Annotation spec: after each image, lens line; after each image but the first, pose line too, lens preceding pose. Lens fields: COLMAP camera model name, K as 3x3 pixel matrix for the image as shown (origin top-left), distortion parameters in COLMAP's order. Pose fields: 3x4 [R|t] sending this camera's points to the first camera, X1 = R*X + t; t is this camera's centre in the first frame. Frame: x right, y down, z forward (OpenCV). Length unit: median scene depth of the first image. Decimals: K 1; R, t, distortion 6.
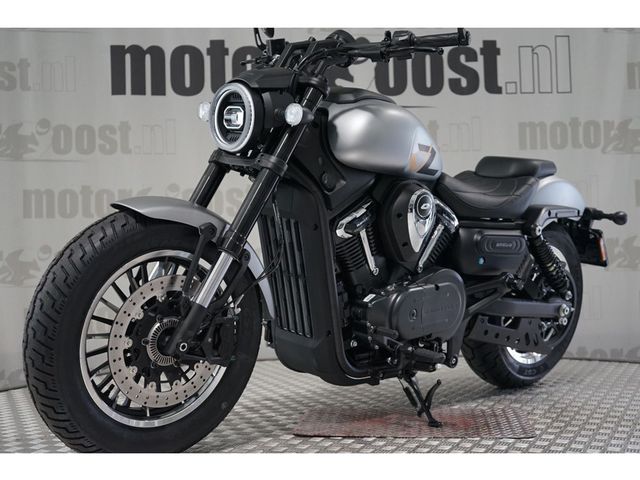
lens RADIAL K [[882.9, 0, 320.0], [0, 882.9, 240.0], [0, 0, 1]] dist [-0.024243, 0.022560]
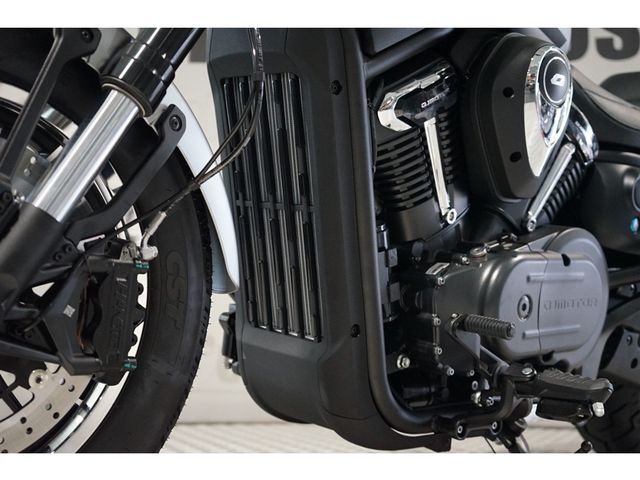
lens RADIAL K [[882.9, 0, 320.0], [0, 882.9, 240.0], [0, 0, 1]] dist [-0.024243, 0.022560]
pose [[0.999479, 0.031142, 0.008536, -0.014406], [-0.030129, 0.994490, -0.100412, 0.103988], [-0.011616, 0.100102, 0.994909, 0.527937]]
